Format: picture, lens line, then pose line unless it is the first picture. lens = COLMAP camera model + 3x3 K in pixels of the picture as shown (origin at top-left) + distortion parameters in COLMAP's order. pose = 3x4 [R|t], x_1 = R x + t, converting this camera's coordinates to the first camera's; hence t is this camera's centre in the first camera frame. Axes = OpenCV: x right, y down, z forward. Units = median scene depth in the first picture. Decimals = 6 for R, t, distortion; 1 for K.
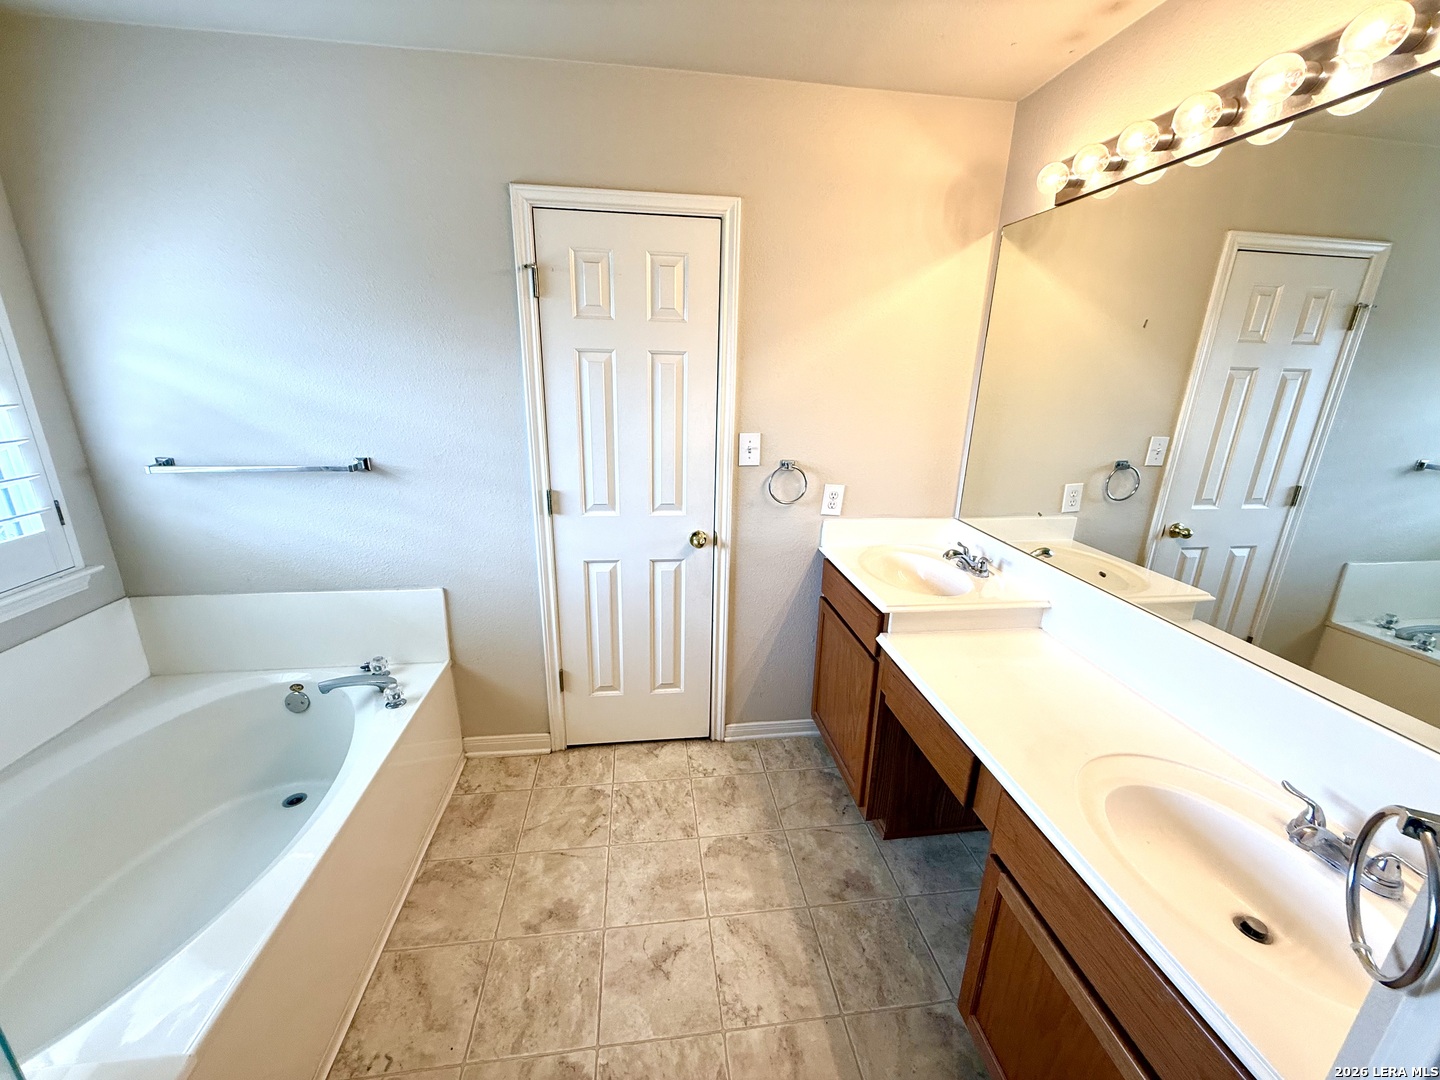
lens RADIAL K [[577.2, 0, 720.0], [0, 577.2, 540.0], [0, 0, 1]] dist [-0.001193, -0.000223]
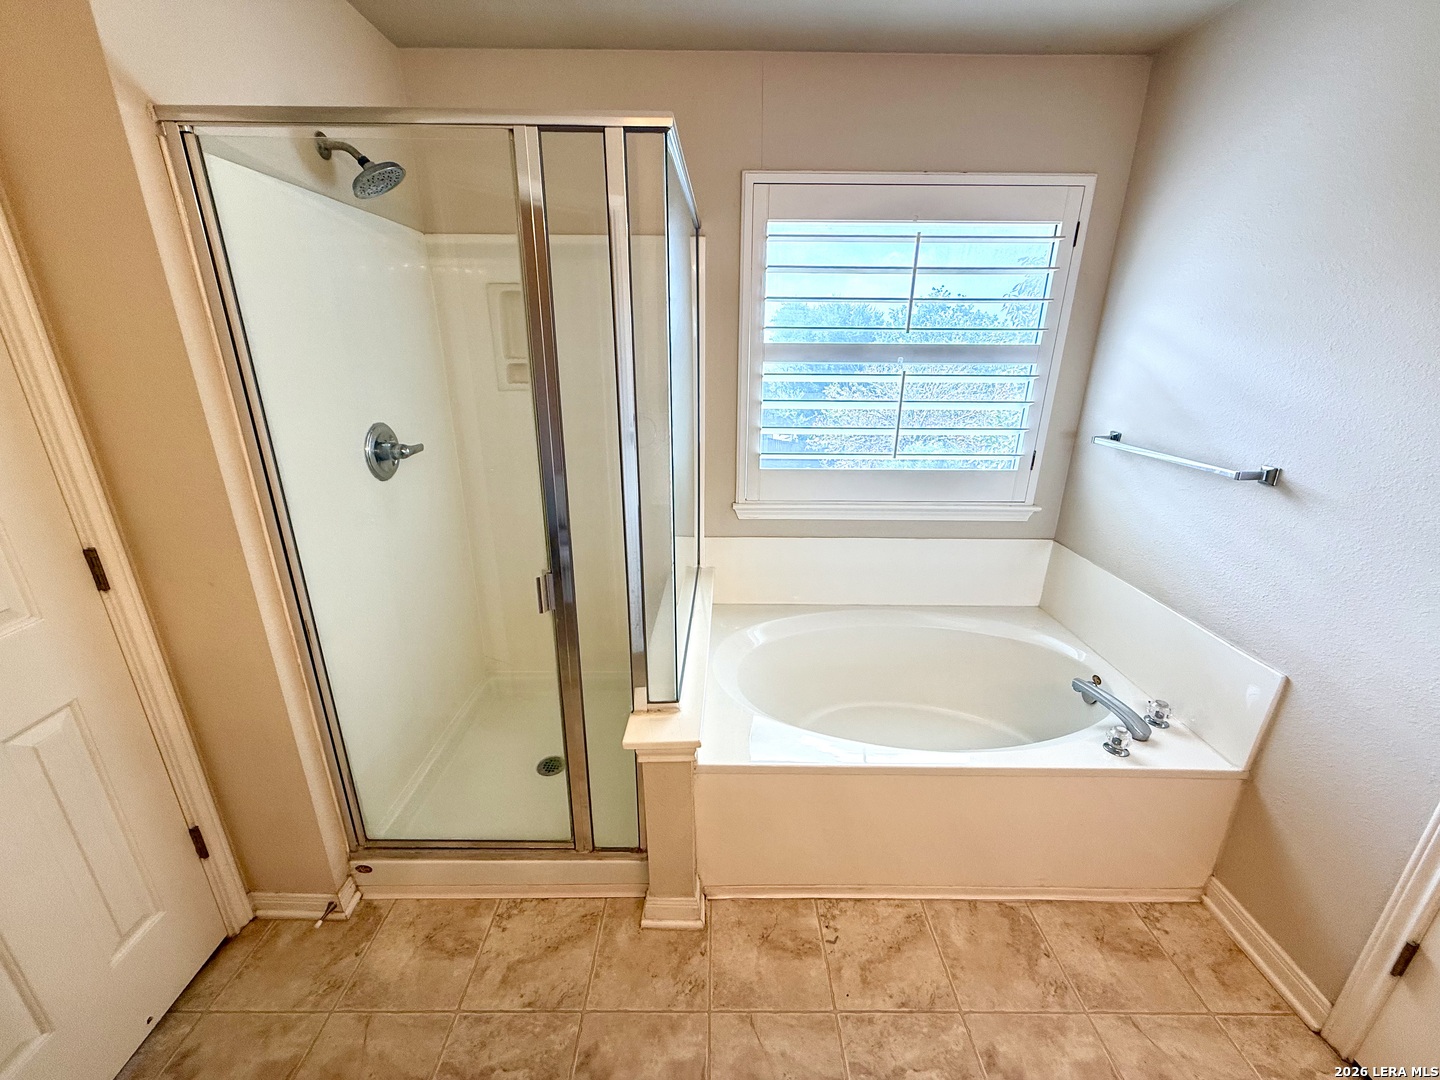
lens RADIAL K [[577.2, 0, 720.0], [0, 577.2, 540.0], [0, 0, 1]] dist [-0.001193, -0.000223]
pose [[-0.138105, 0.296191, -0.945092, 0.223124], [-0.297887, 0.897629, 0.324846, -0.090959], [0.944558, 0.326393, -0.035736, 0.399652]]
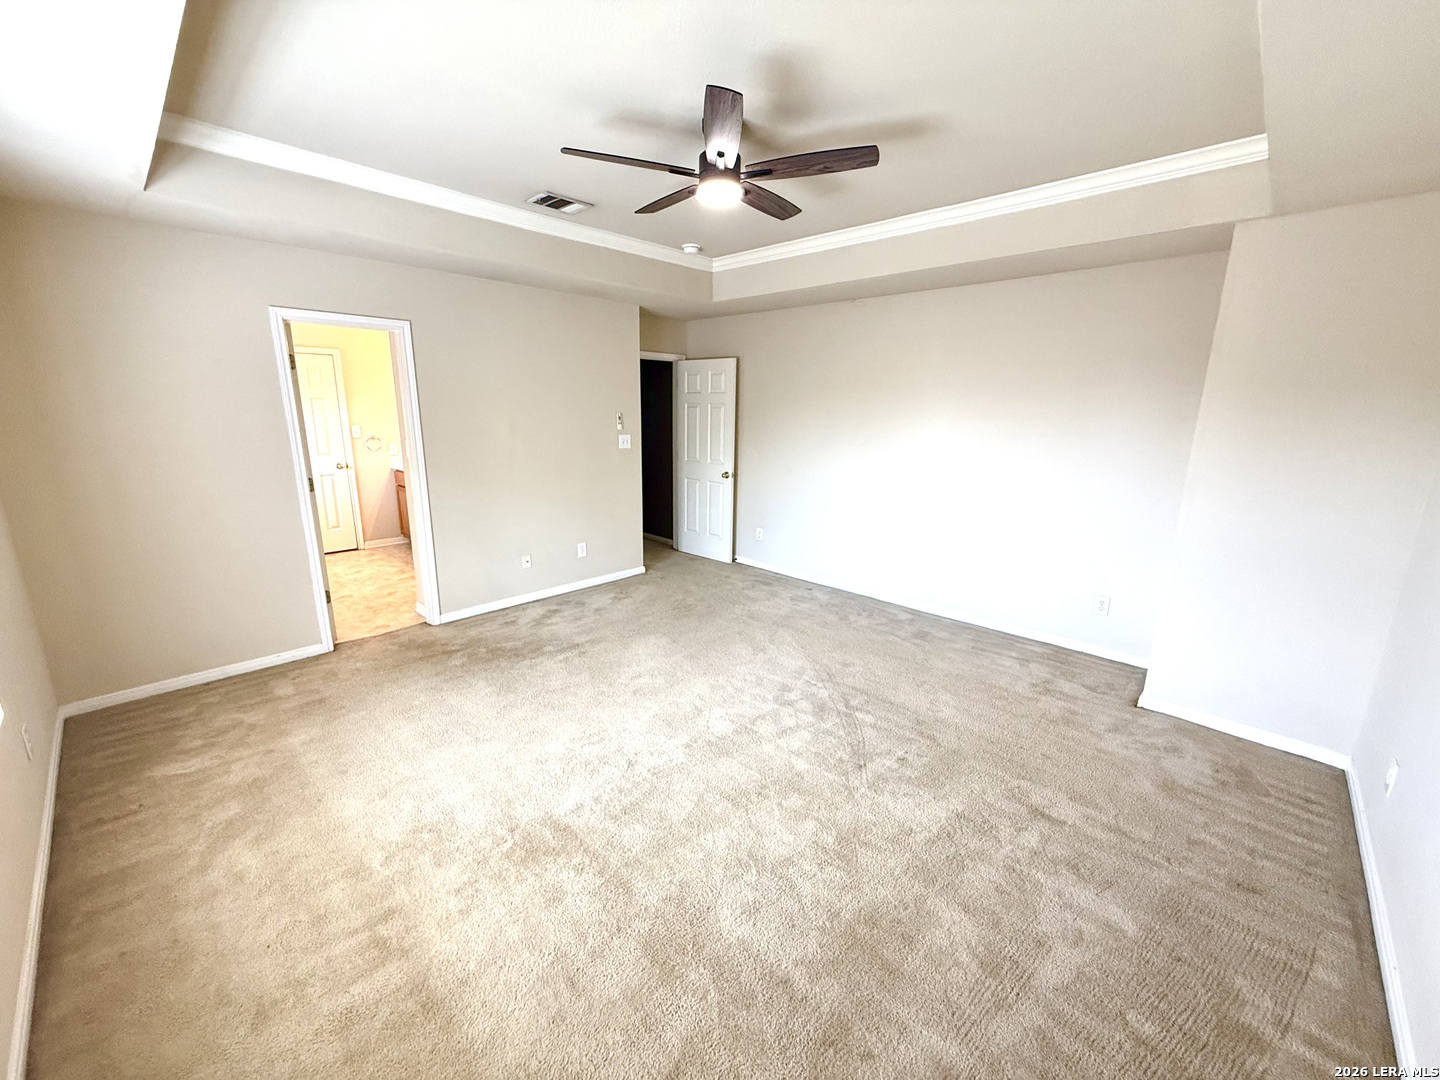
lens RADIAL K [[577.2, 0, 720.0], [0, 577.2, 540.0], [0, 0, 1]] dist [-0.001193, -0.000223]
pose [[0.783211, -0.158444, 0.601229, -0.367631], [0.189957, 0.981728, 0.011265, 0.738208], [-0.592028, 0.105385, 0.798997, -2.492977]]
